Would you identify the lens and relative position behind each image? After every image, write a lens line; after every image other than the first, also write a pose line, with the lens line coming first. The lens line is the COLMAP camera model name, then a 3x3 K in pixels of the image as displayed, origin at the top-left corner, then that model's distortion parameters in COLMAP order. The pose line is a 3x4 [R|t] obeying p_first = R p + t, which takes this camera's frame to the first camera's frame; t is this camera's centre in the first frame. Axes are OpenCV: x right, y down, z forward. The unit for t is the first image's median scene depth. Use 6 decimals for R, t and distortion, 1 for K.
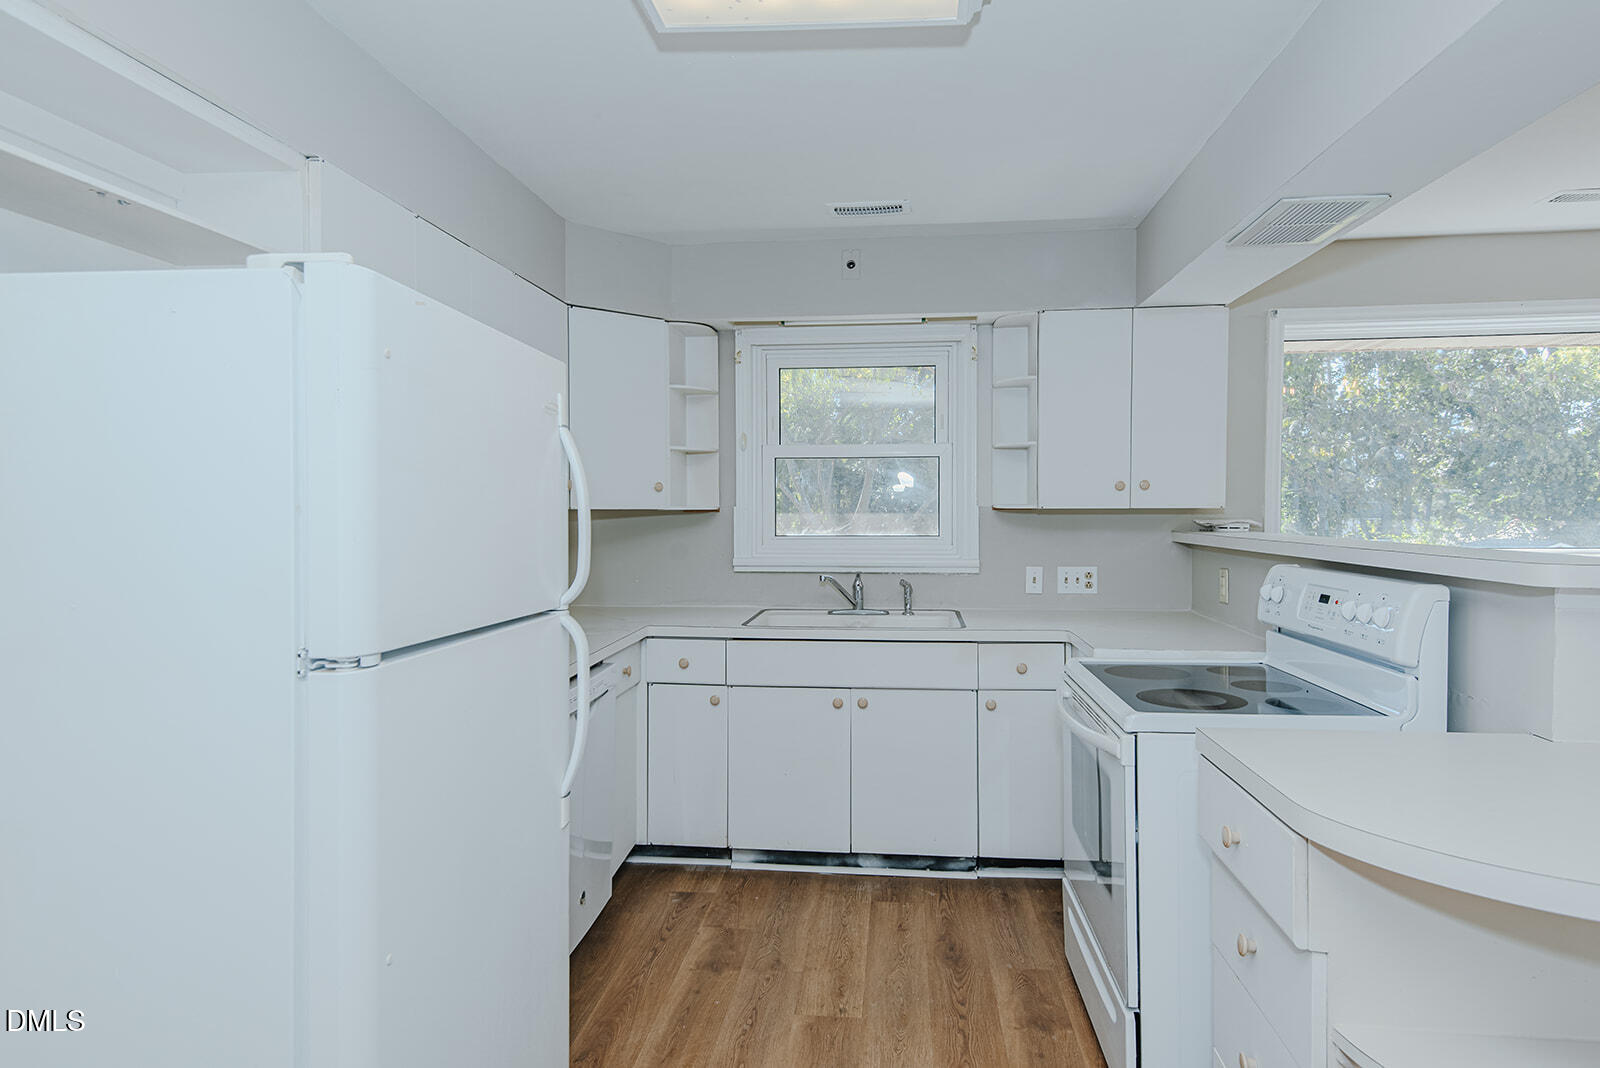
lens RADIAL K [[935.4, 0, 800.0], [0, 935.4, 534.0], [0, 0, 1]] dist [0.024394, 0.000590]
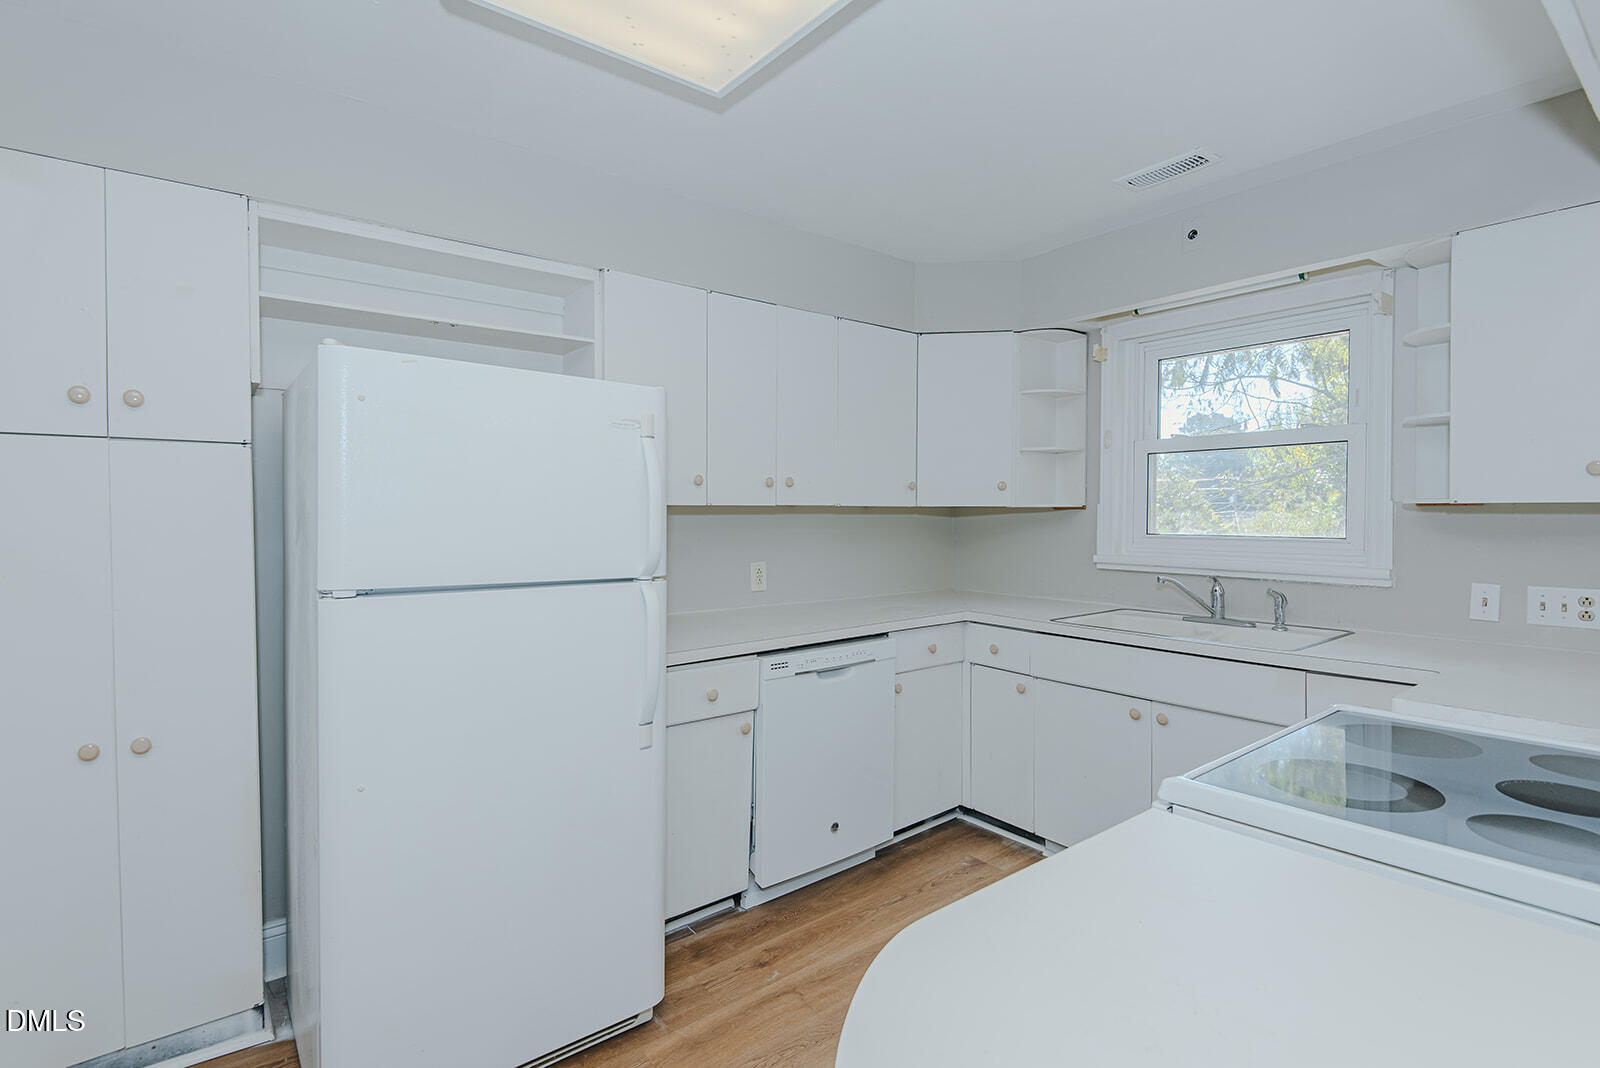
lens RADIAL K [[753.3, 0, 800.0], [0, 753.3, 534.0], [0, 0, 1]] dist [-0.000677, -0.000624]
pose [[0.686701, 0.021441, -0.726624, 0.311110], [-0.020320, 0.999741, 0.010297, 0.001383], [0.726656, 0.007694, 0.686959, 0.218321]]
